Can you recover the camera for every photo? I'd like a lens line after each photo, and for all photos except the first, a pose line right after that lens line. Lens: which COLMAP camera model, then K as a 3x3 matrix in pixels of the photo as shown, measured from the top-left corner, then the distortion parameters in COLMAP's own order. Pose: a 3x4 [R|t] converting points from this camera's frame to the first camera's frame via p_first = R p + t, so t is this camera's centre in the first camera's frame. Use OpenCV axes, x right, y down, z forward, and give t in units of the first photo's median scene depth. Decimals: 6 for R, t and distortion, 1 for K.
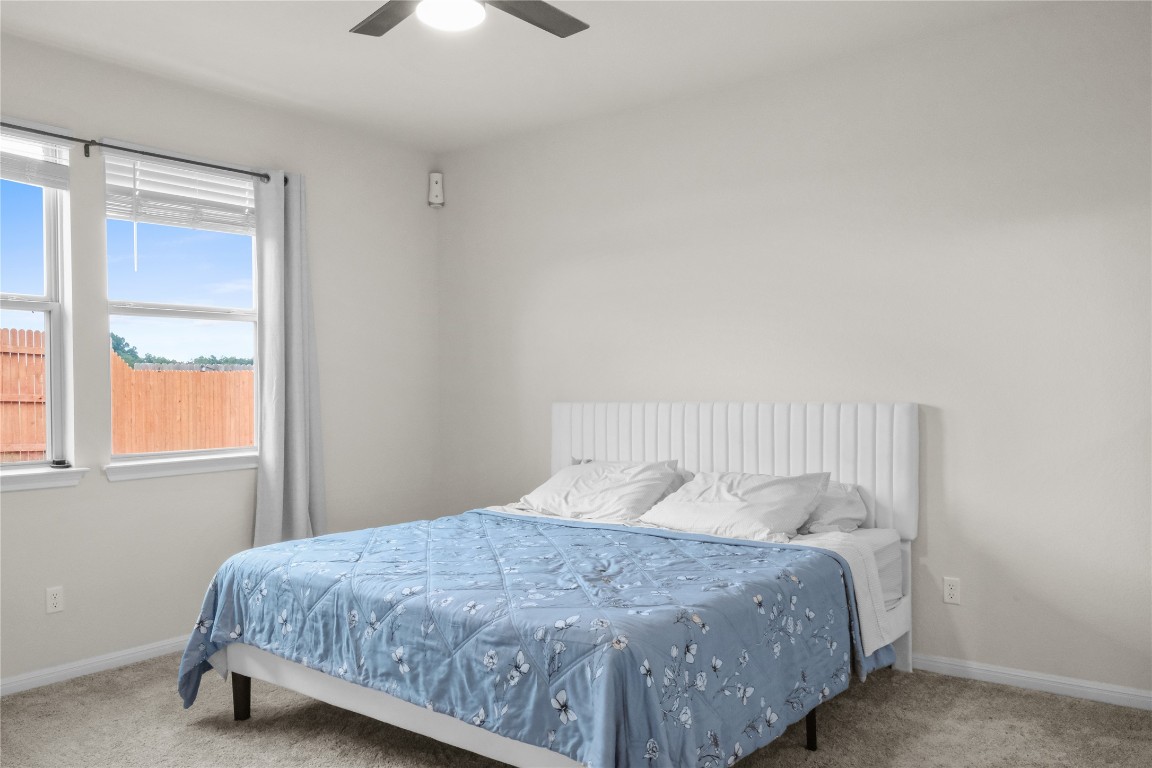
lens RADIAL K [[876.7, 0, 572.5], [0, 876.7, 391.4], [0, 0, 1]] dist [-0.011883, -0.004542]
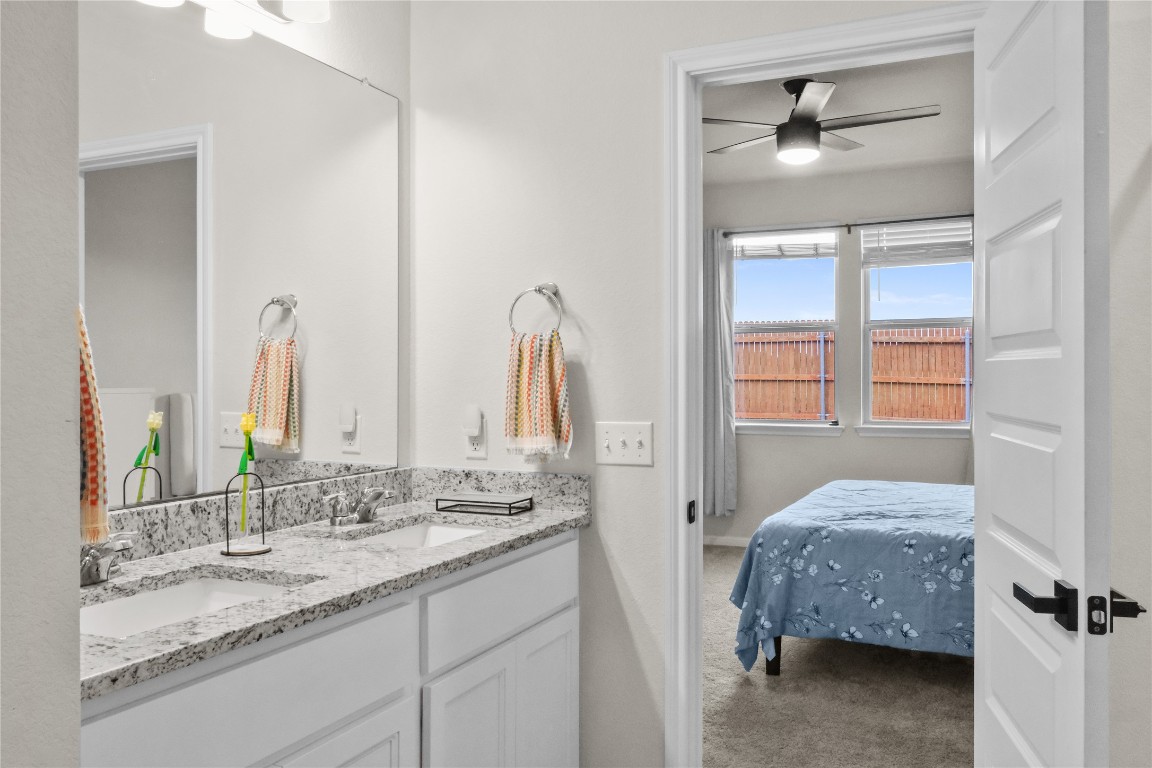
lens RADIAL K [[912.4, 0, 576.0], [0, 912.4, 384.0], [0, 0, 1]] dist [-0.000805, -0.002169]
pose [[0.219359, 0.015727, -0.975518, 0.989304], [-0.004303, 0.999876, 0.015152, -0.014779], [0.975635, 0.000873, 0.219399, 0.136794]]
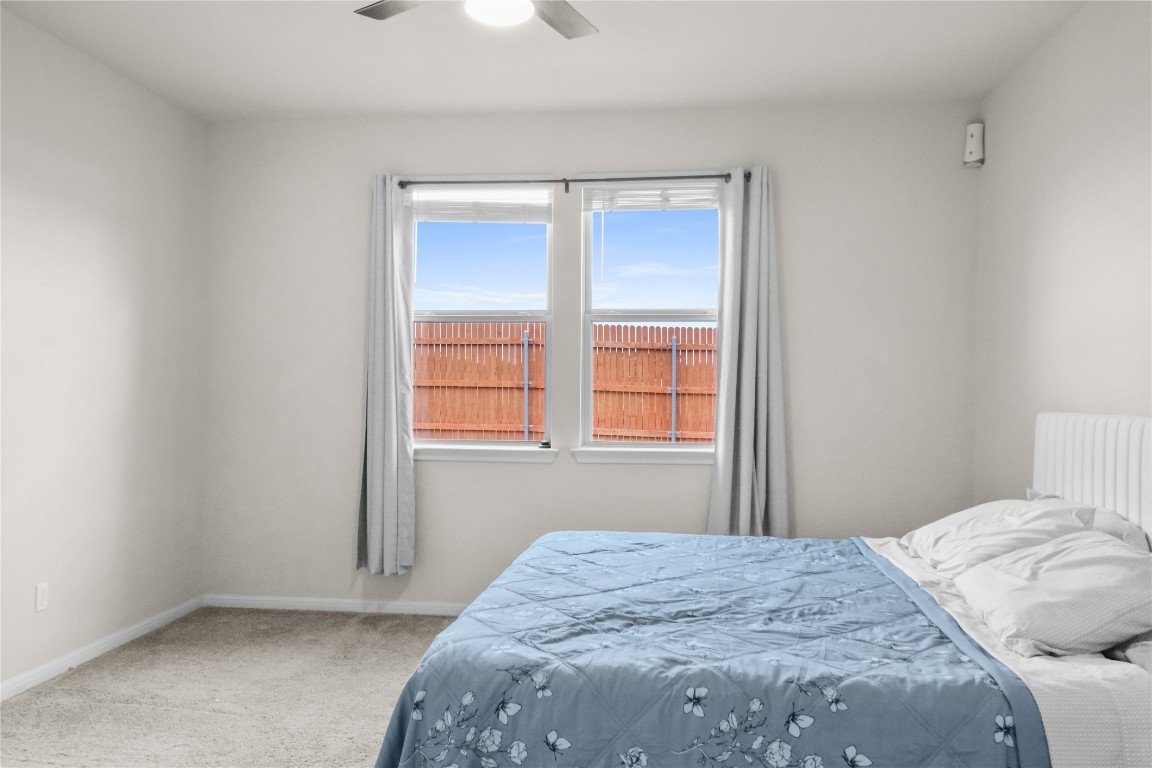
lens RADIAL K [[912.4, 0, 576.0], [0, 912.4, 384.0], [0, 0, 1]] dist [-0.000805, -0.002169]
pose [[0.515684, 0.013263, -0.856676, 0.540037], [-0.018668, 0.999817, 0.004242, -0.009172], [0.856576, 0.013805, 0.515837, 0.363744]]
